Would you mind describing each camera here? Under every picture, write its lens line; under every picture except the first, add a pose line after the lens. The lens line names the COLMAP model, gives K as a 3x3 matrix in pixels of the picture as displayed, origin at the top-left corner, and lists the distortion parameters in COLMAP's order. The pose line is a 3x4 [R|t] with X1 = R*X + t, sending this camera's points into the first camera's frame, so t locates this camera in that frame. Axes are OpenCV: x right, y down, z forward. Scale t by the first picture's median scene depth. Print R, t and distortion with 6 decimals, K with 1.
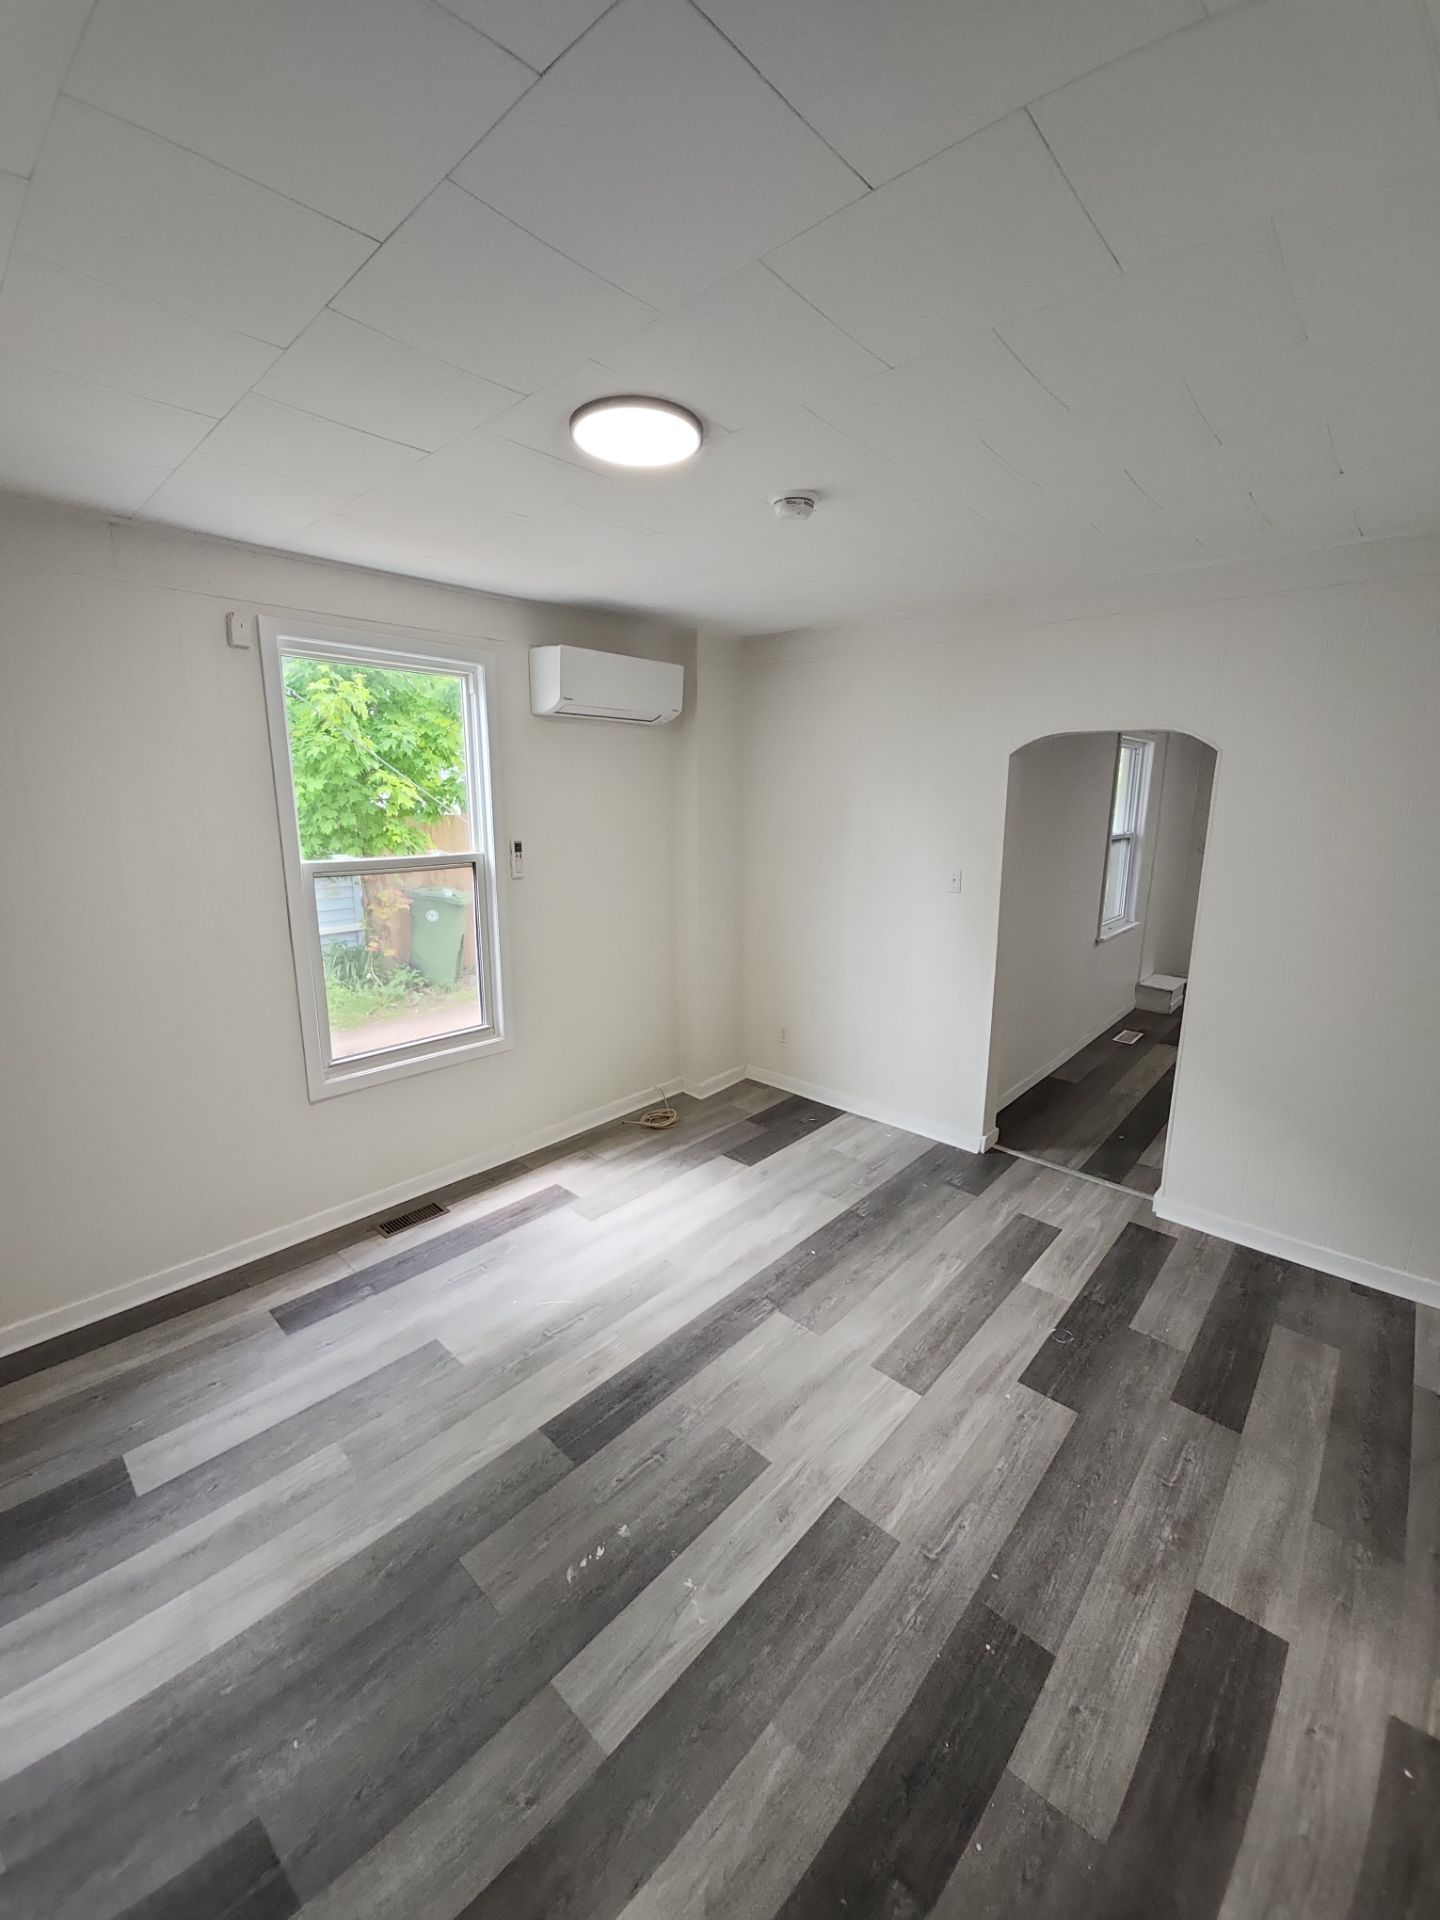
lens RADIAL K [[747.7, 0, 720.0], [0, 747.7, 960.0], [0, 0, 1]] dist [-0.001095, -0.008247]
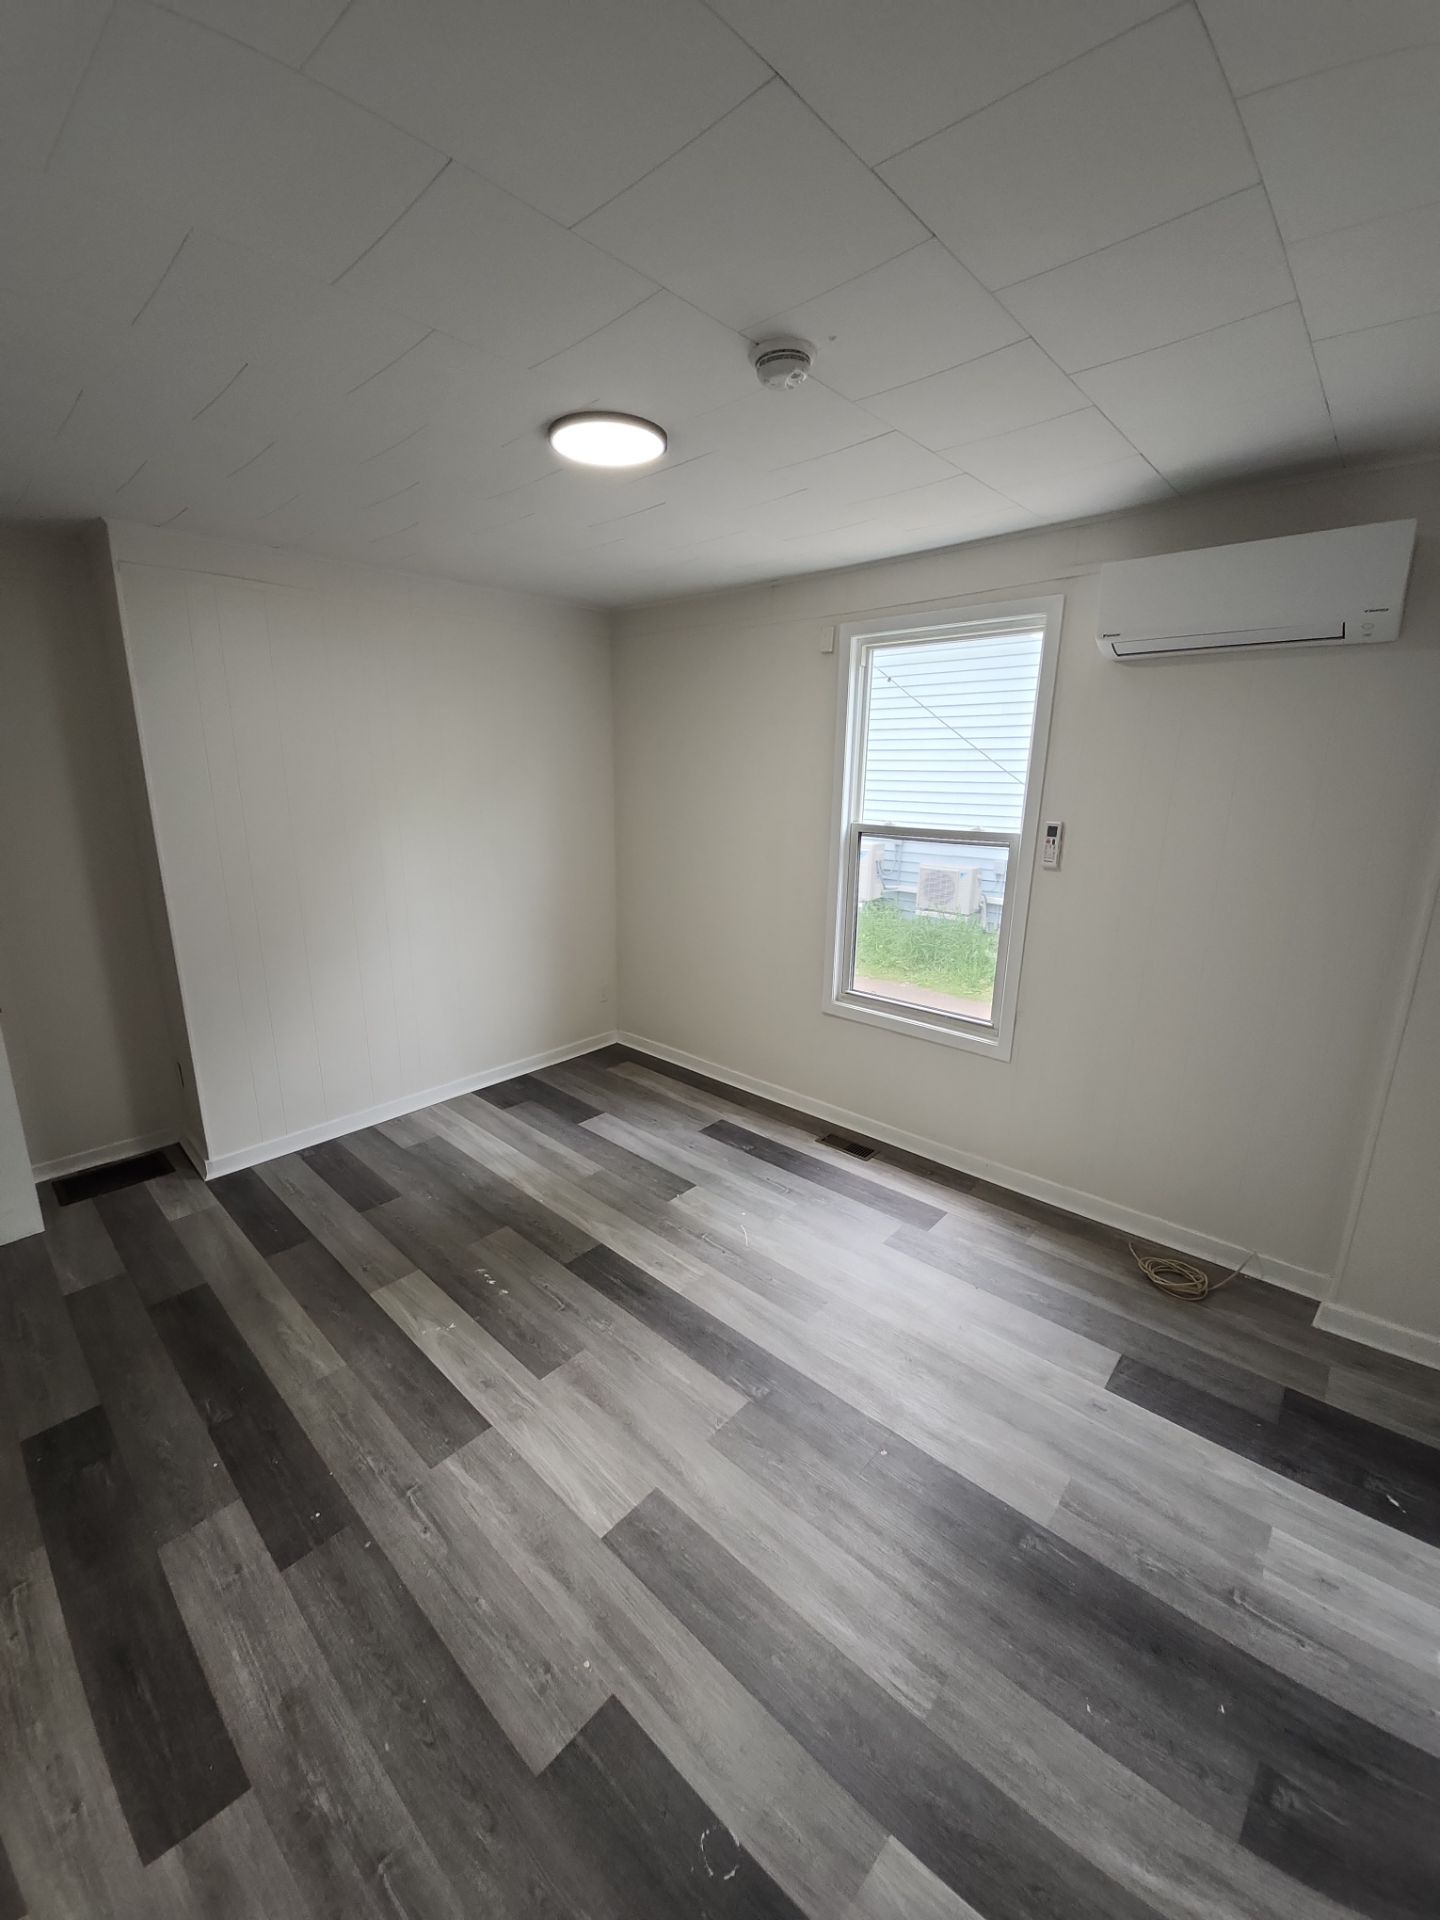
lens RADIAL K [[761.6, 0, 699.9], [0, 761.6, 966.1], [0, 0, 1]] dist [-0.001536, -0.009562]
pose [[-0.008236, 0.247319, -0.968899, 0.995823], [-0.219208, 0.944917, 0.243061, -0.221361], [0.975643, 0.214393, 0.046432, 1.045181]]
